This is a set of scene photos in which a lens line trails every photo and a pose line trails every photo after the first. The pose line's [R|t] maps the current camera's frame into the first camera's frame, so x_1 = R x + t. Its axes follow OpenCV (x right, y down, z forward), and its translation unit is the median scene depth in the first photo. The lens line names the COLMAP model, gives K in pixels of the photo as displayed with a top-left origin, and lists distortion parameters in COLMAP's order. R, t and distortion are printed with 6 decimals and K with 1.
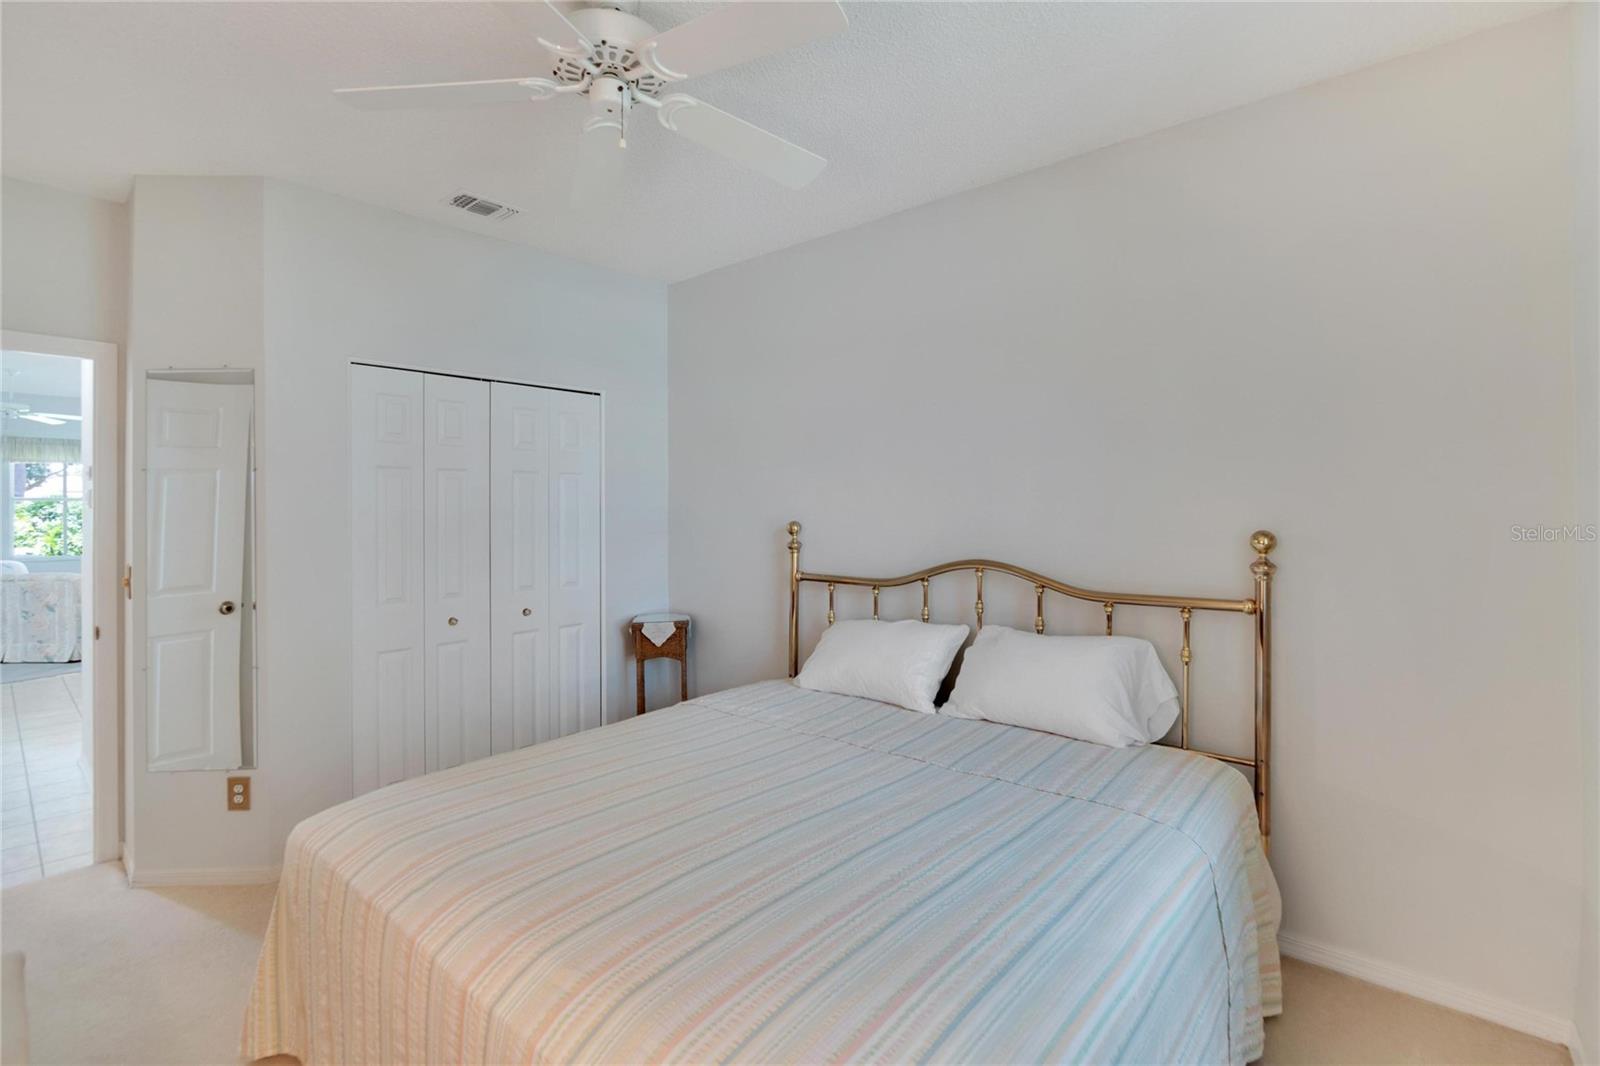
lens RADIAL K [[721.4, 0, 800.9], [0, 721.4, 504.8], [0, 0, 1]] dist [-0.025689, 0.007790]
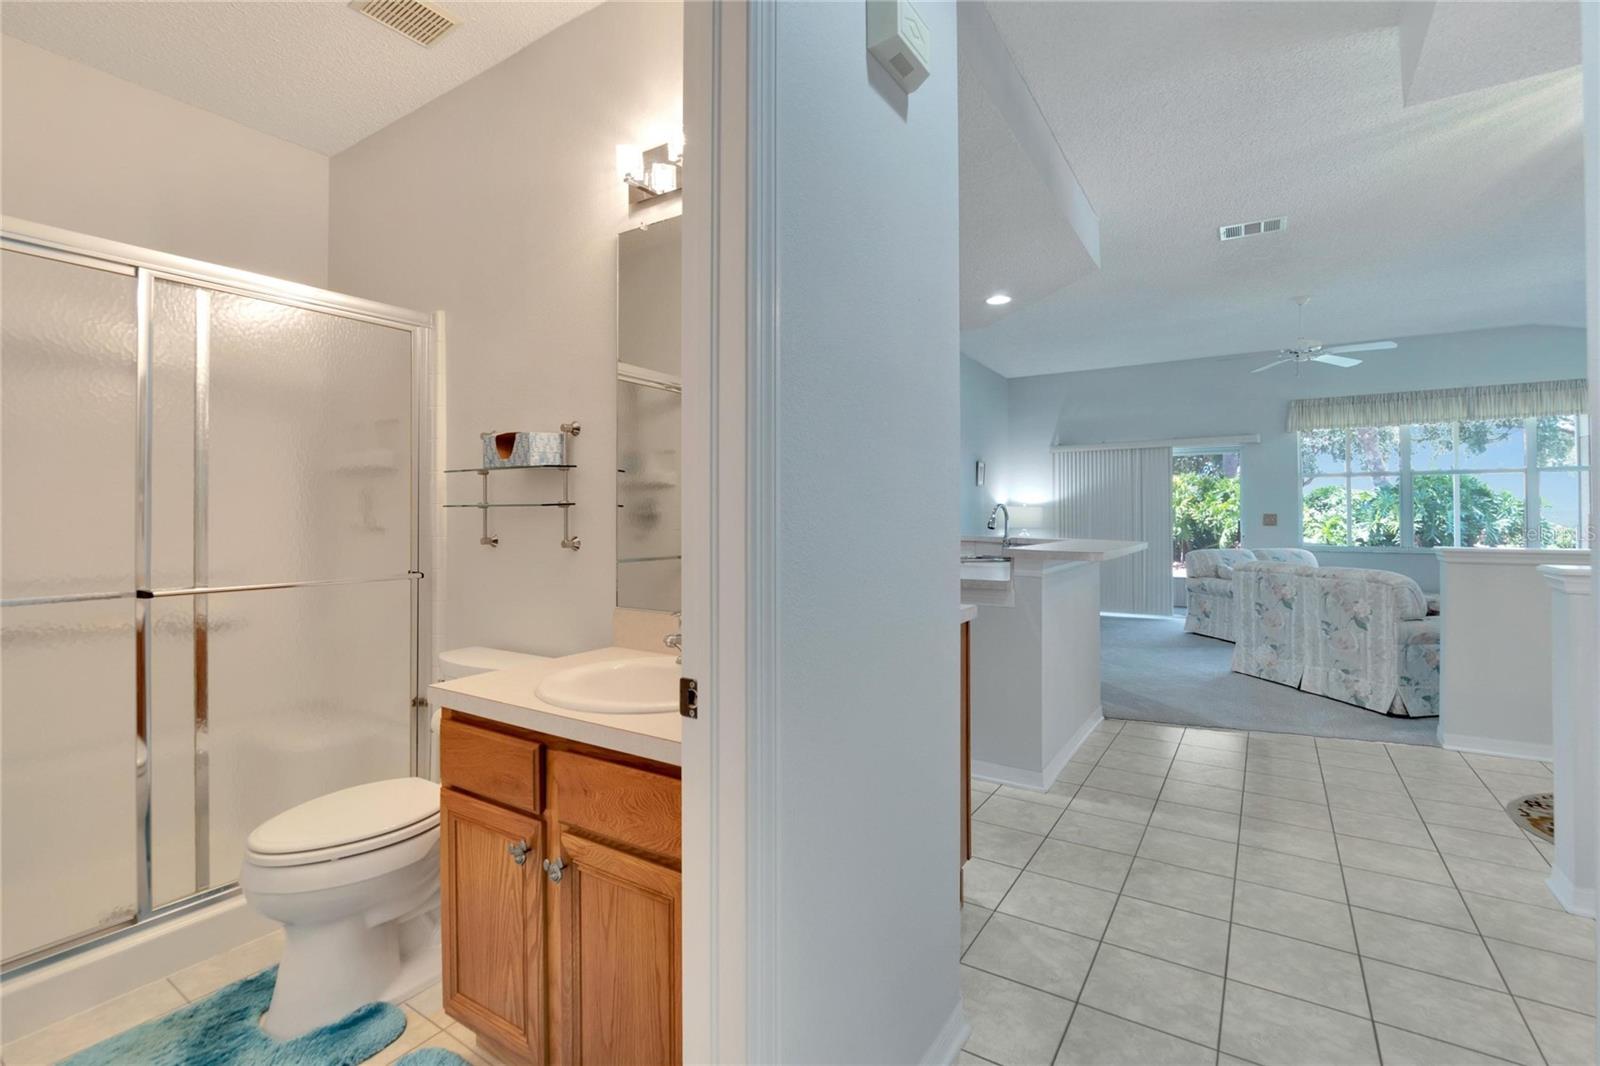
lens RADIAL K [[707.8, 0, 799.0], [0, 707.8, 530.1], [0, 0, 1]] dist [-0.015390, 0.000591]
pose [[0.123438, 0.013529, -0.992260, -0.369066], [0.023216, 0.999594, 0.016517, 0.028969], [0.992081, -0.025076, 0.123073, 0.312157]]
